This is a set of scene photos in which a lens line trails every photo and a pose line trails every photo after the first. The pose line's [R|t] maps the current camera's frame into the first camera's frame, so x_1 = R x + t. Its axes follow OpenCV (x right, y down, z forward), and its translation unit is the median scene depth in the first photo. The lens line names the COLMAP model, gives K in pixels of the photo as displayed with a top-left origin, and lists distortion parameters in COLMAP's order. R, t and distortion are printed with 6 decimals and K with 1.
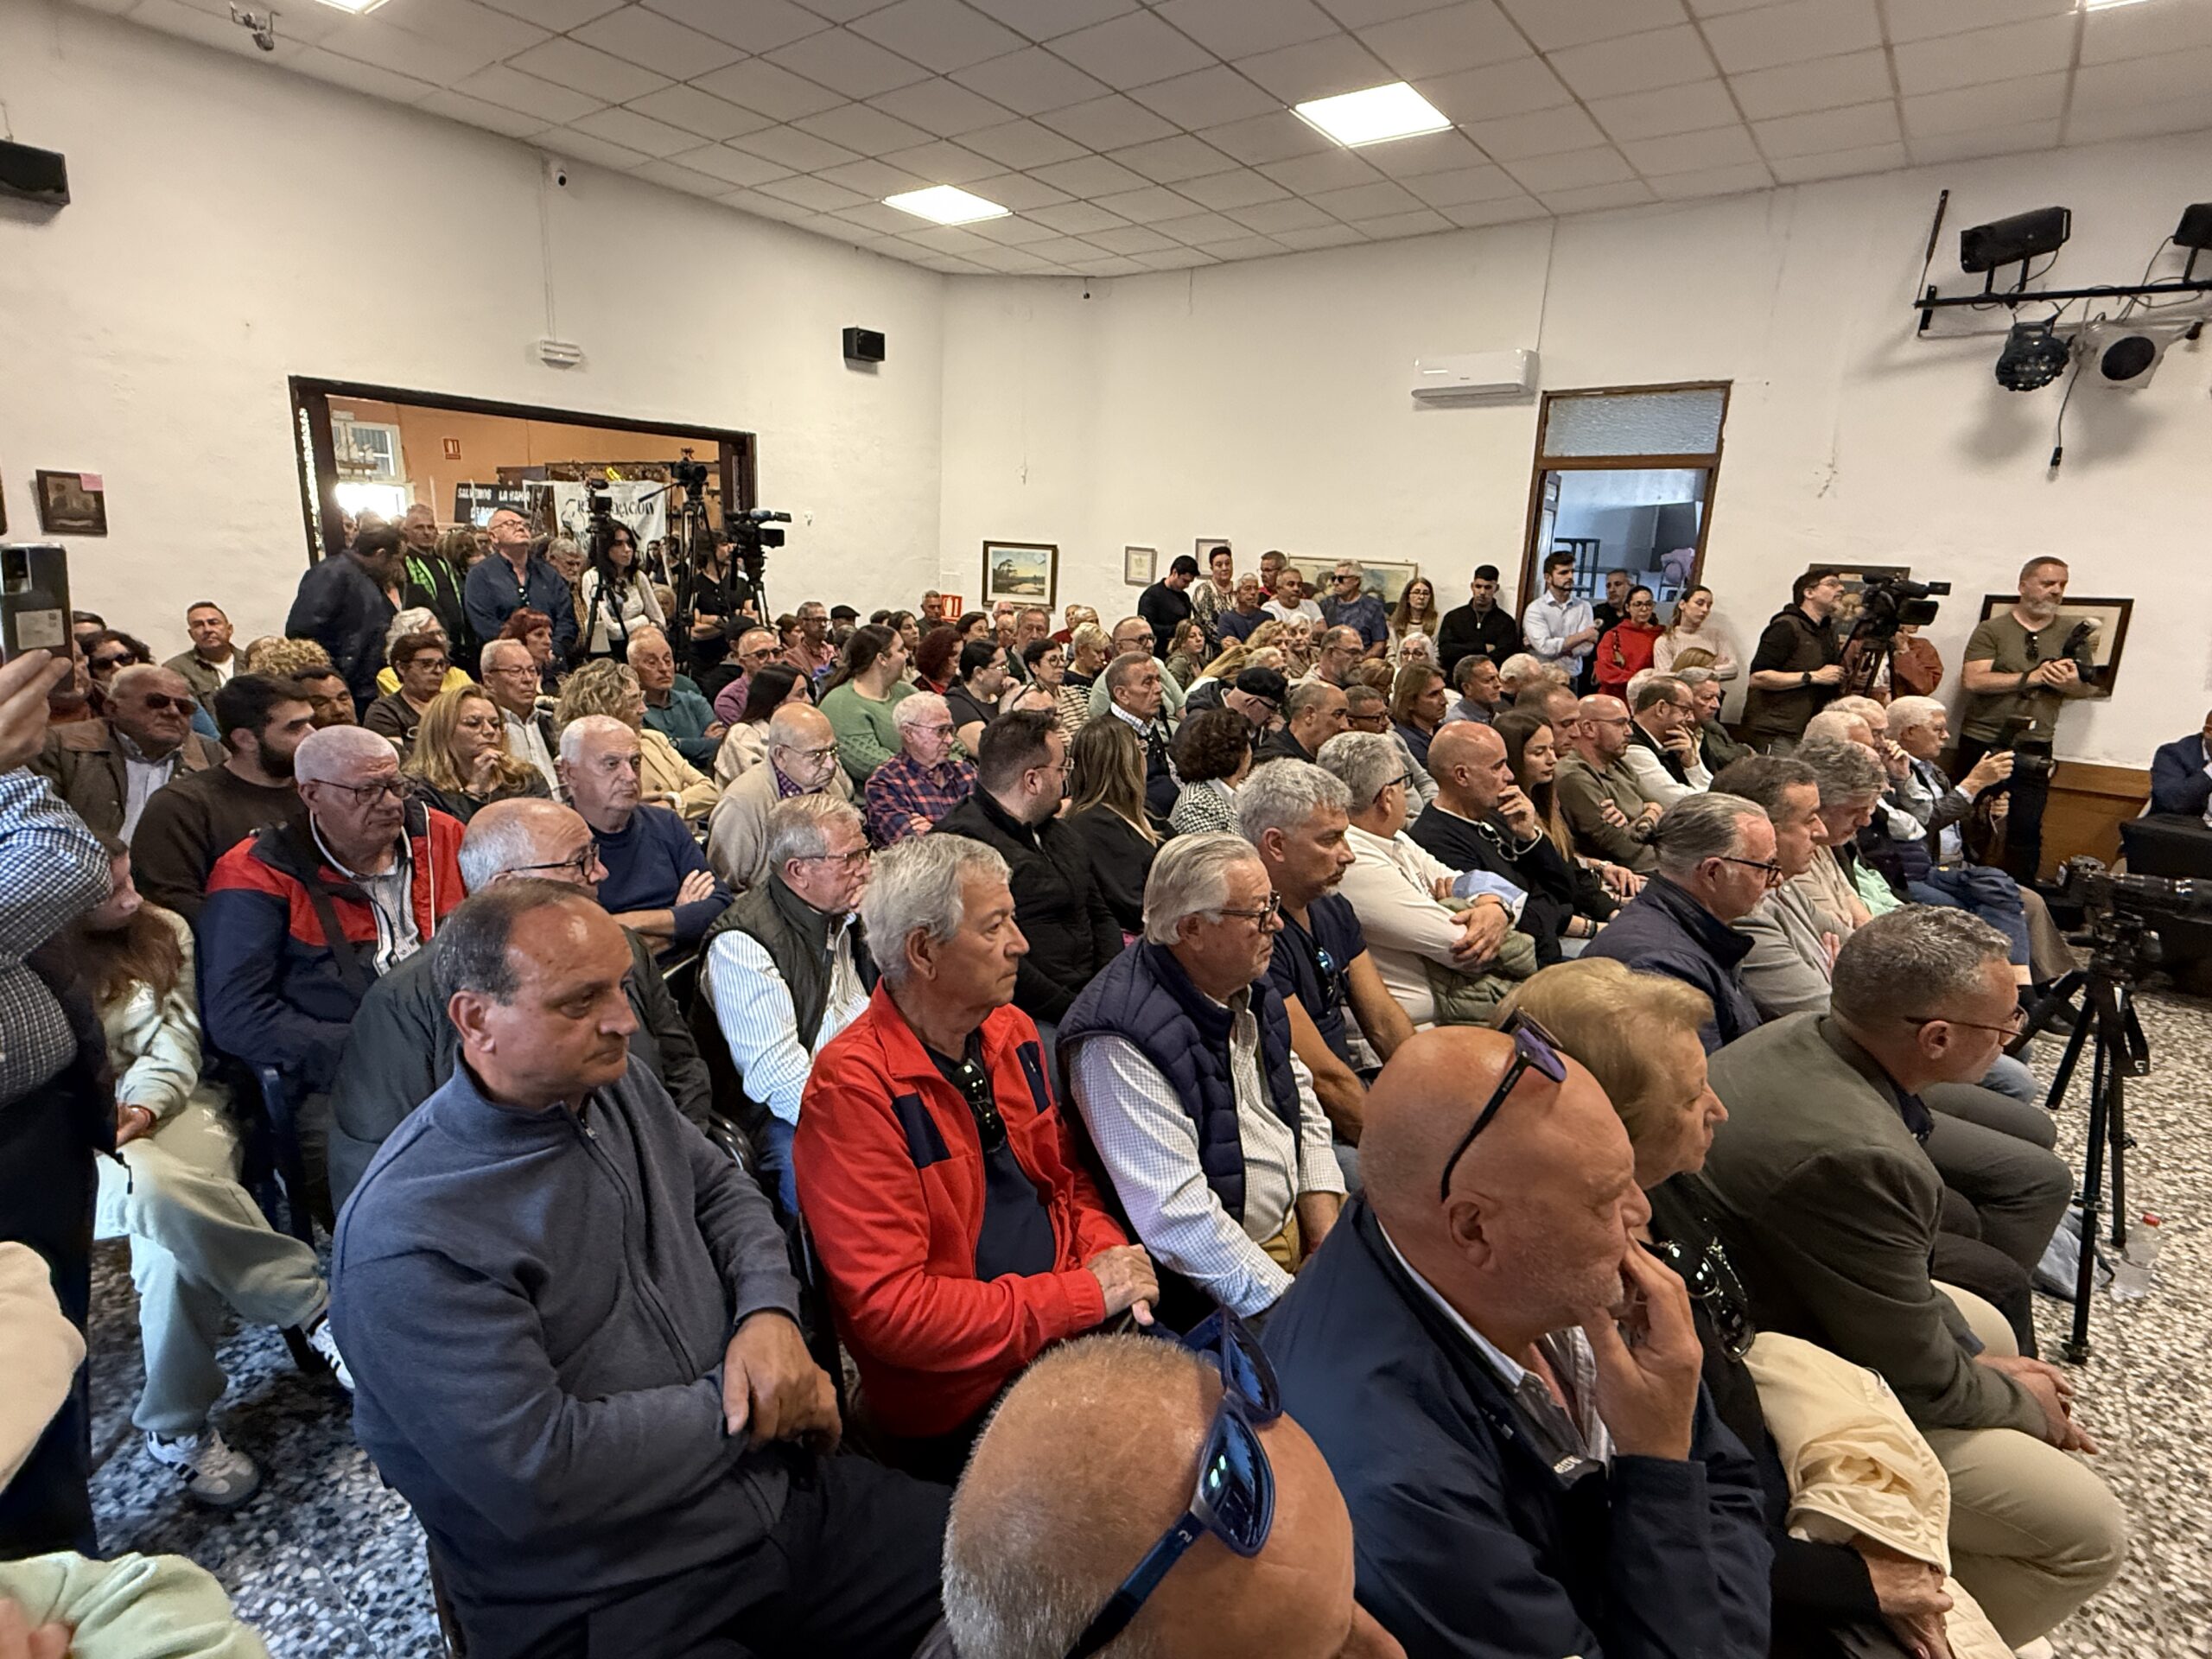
lens RADIAL K [[1109.0, 0, 1101.0], [0, 1109.0, 832.8], [0, 0, 1]] dist [0.005020, -0.001458]
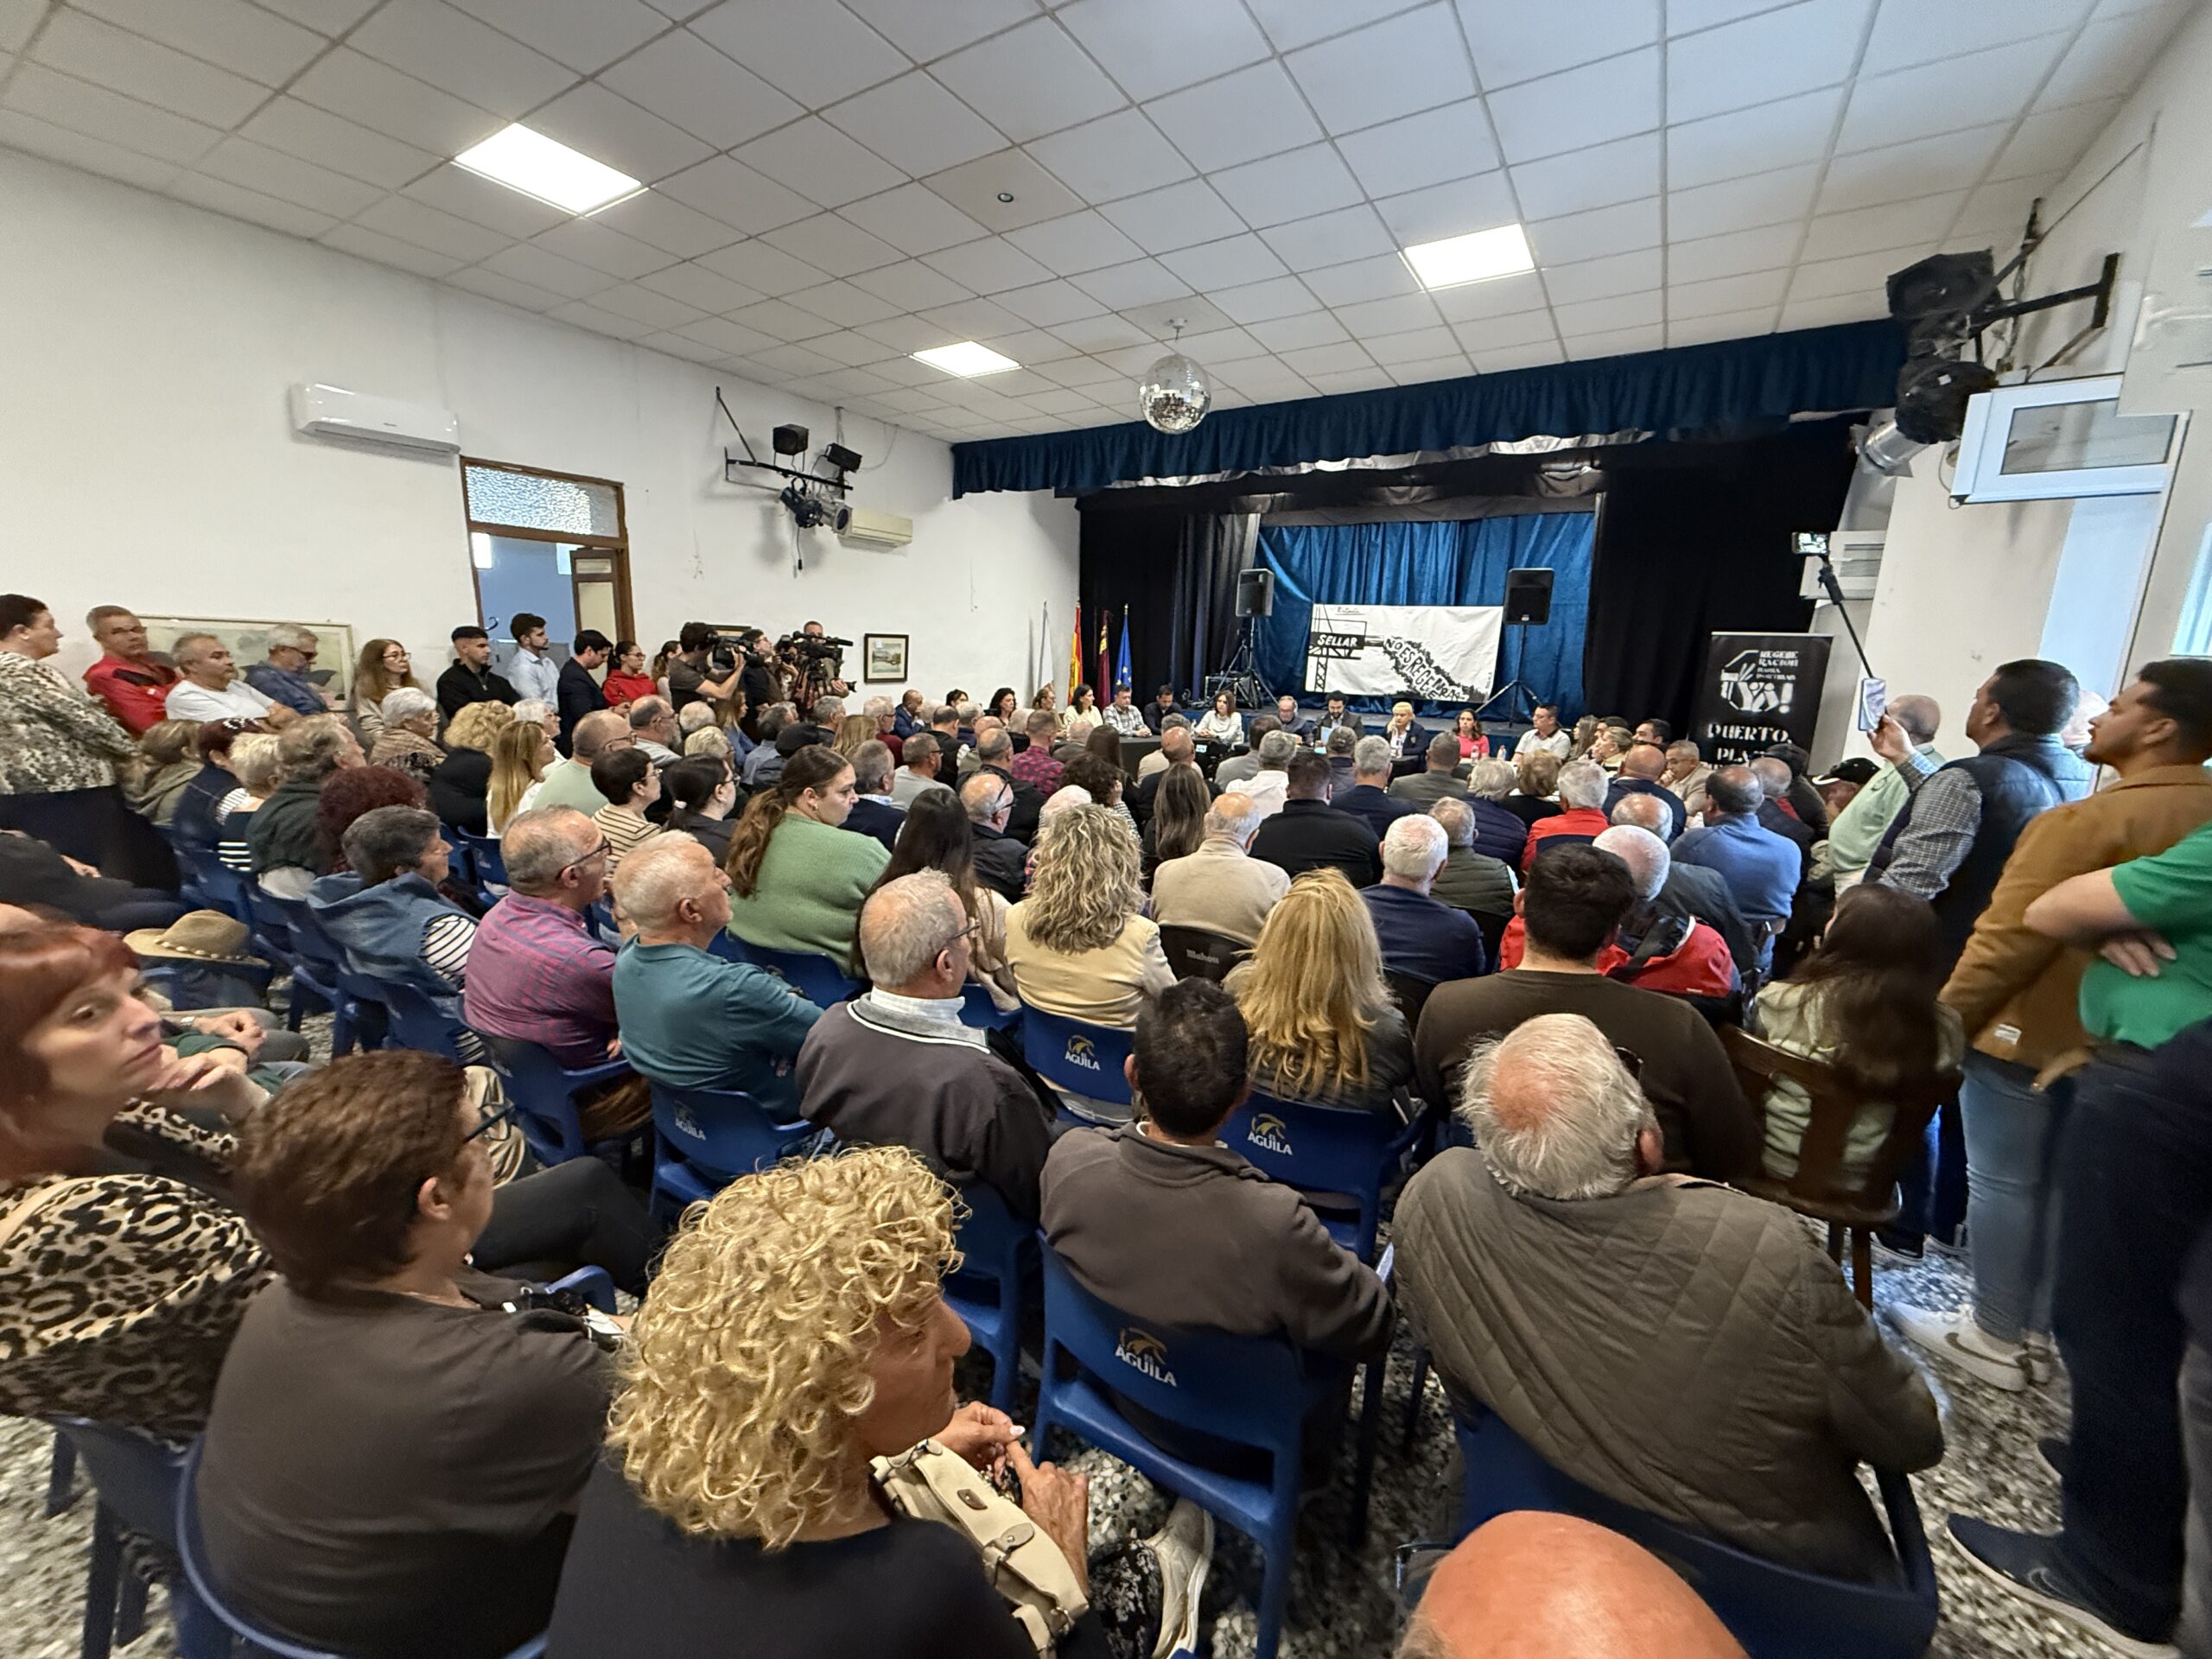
lens RADIAL K [[879.3, 0, 1098.6], [0, 879.3, 830.7], [0, 0, 1]] dist [0.001398, 0.000791]
pose [[-0.084830, -0.242675, 0.966392, -0.642534], [0.211151, 0.943481, 0.255457, -0.189606], [-0.973765, 0.225725, -0.028795, 0.652881]]
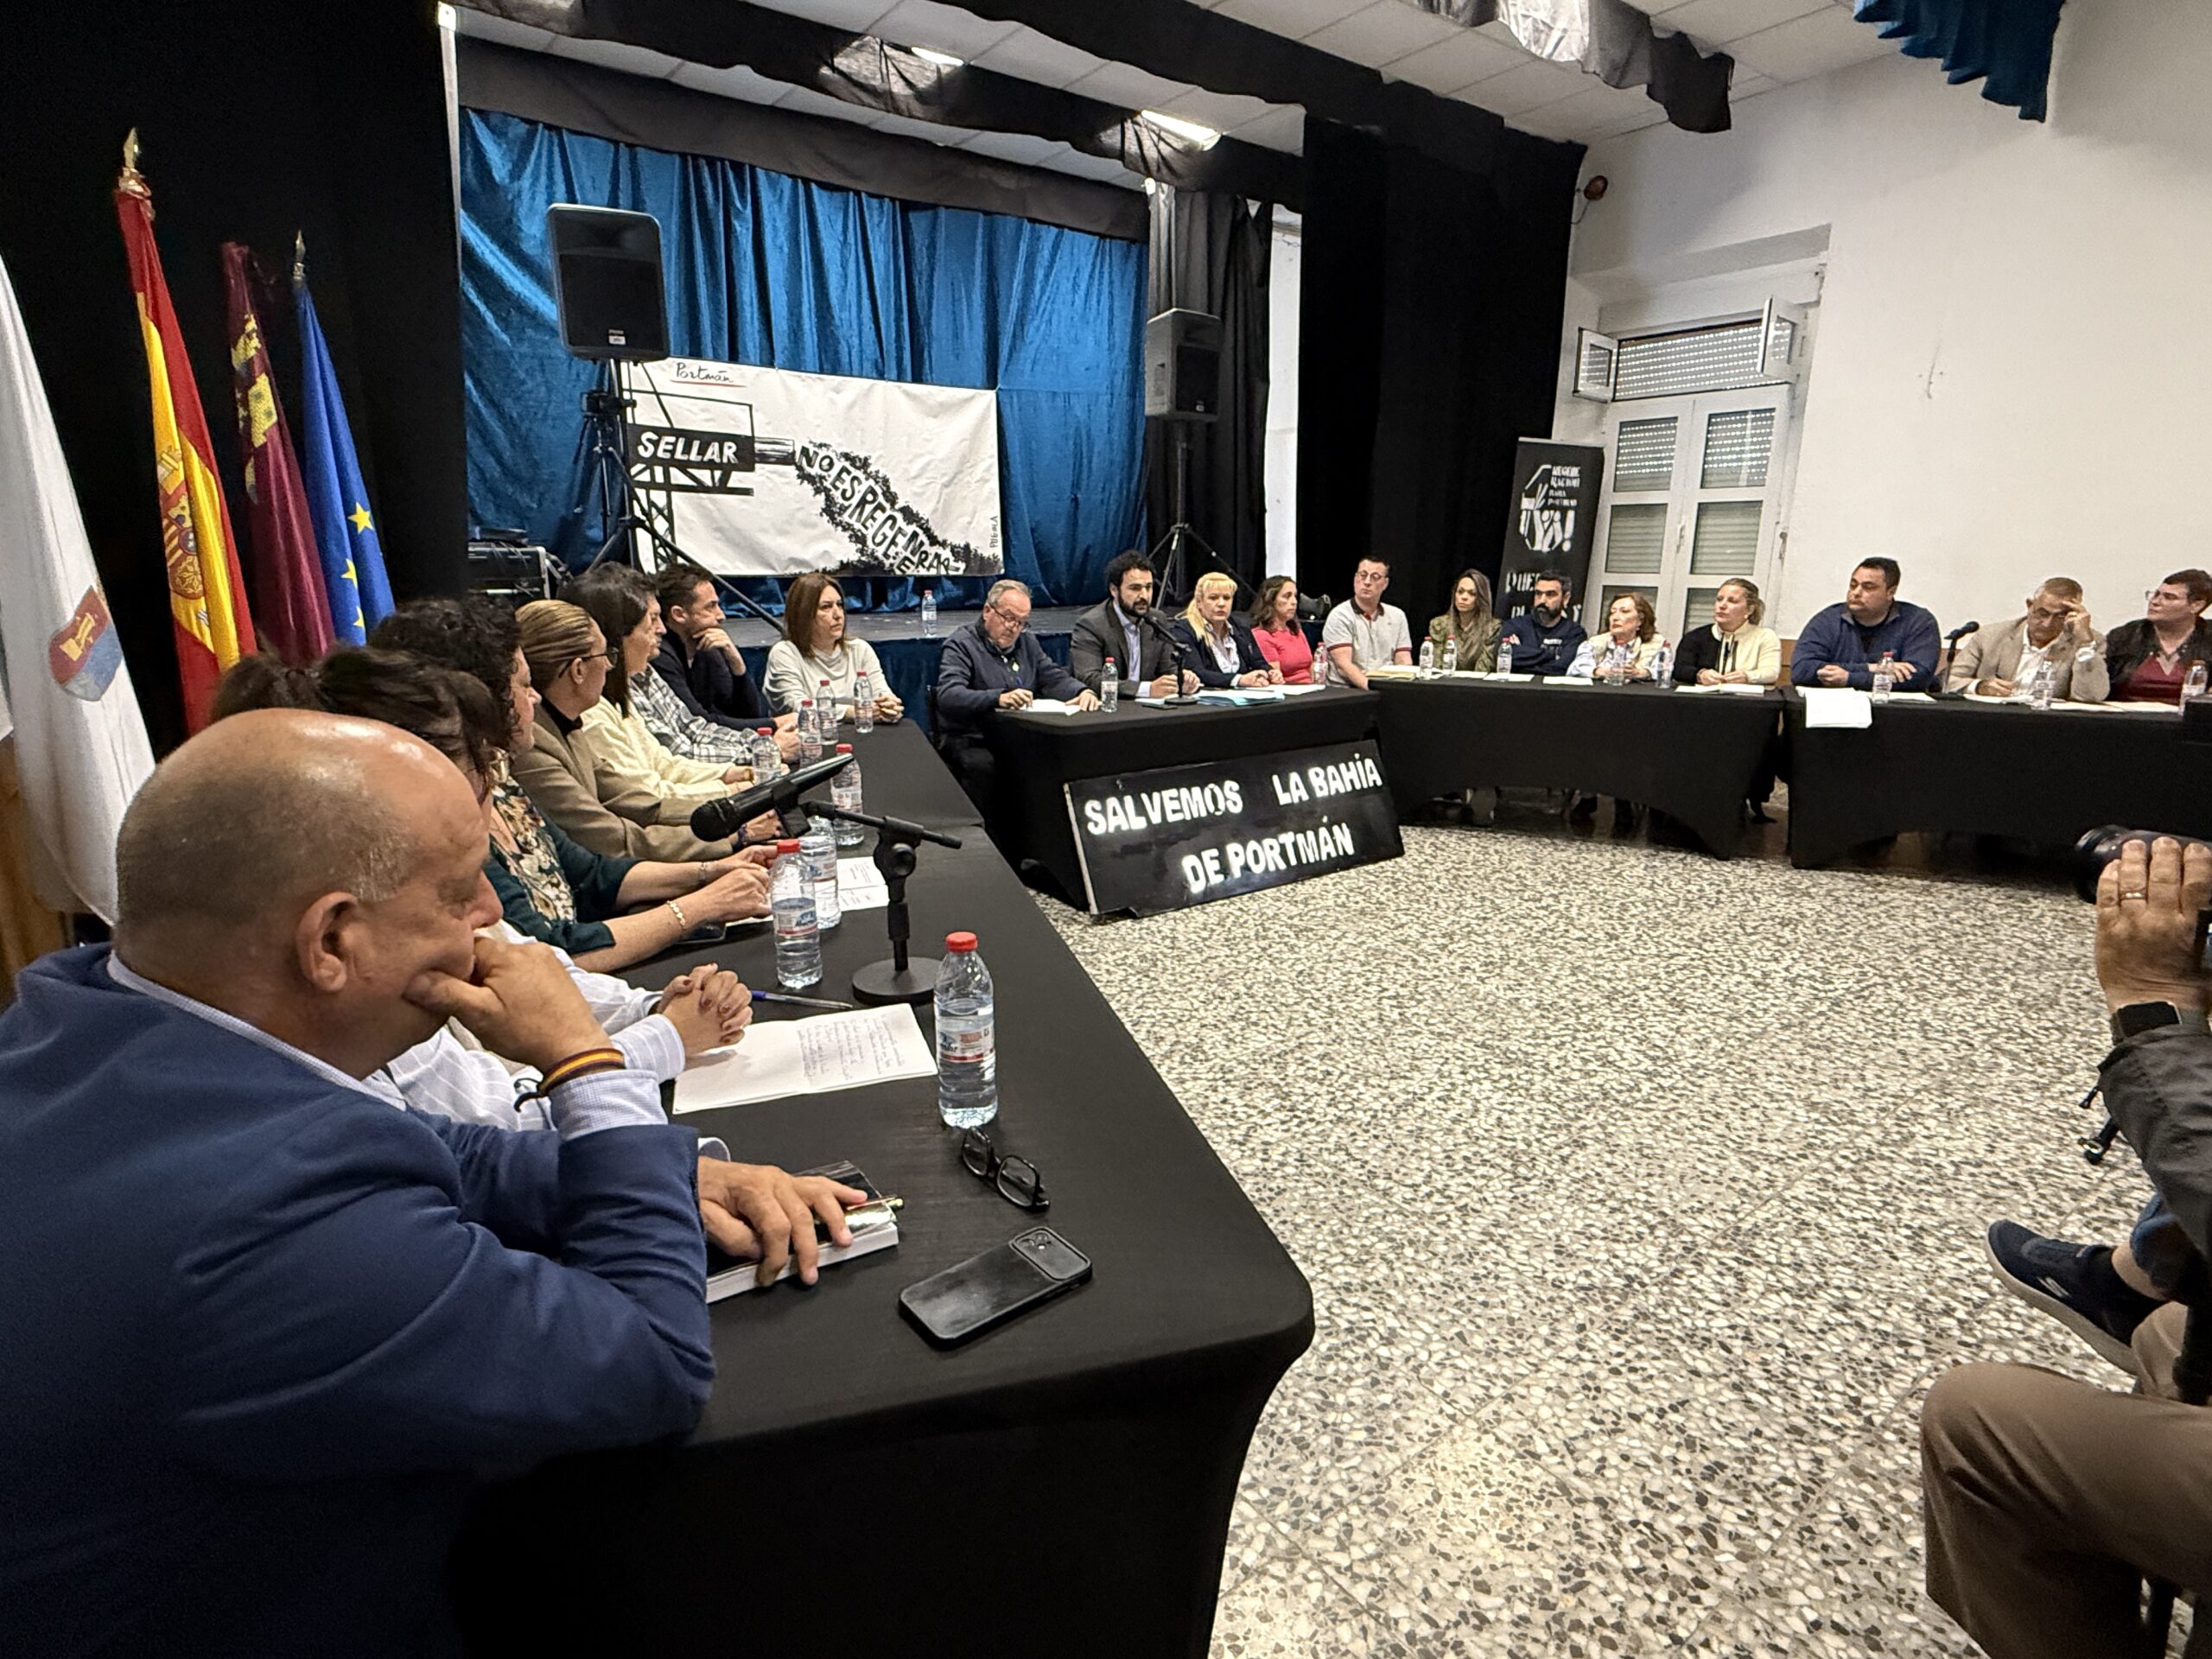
lens RADIAL K [[1136.3, 0, 1097.1], [0, 1136.3, 834.7], [0, 0, 1]] dist [0.000425, -0.000026]
pose [[-0.962989, -0.103469, 0.248891, 0.768210], [0.028741, 0.878707, 0.476496, -0.147576], [-0.268005, 0.466014, -0.843211, 0.956493]]
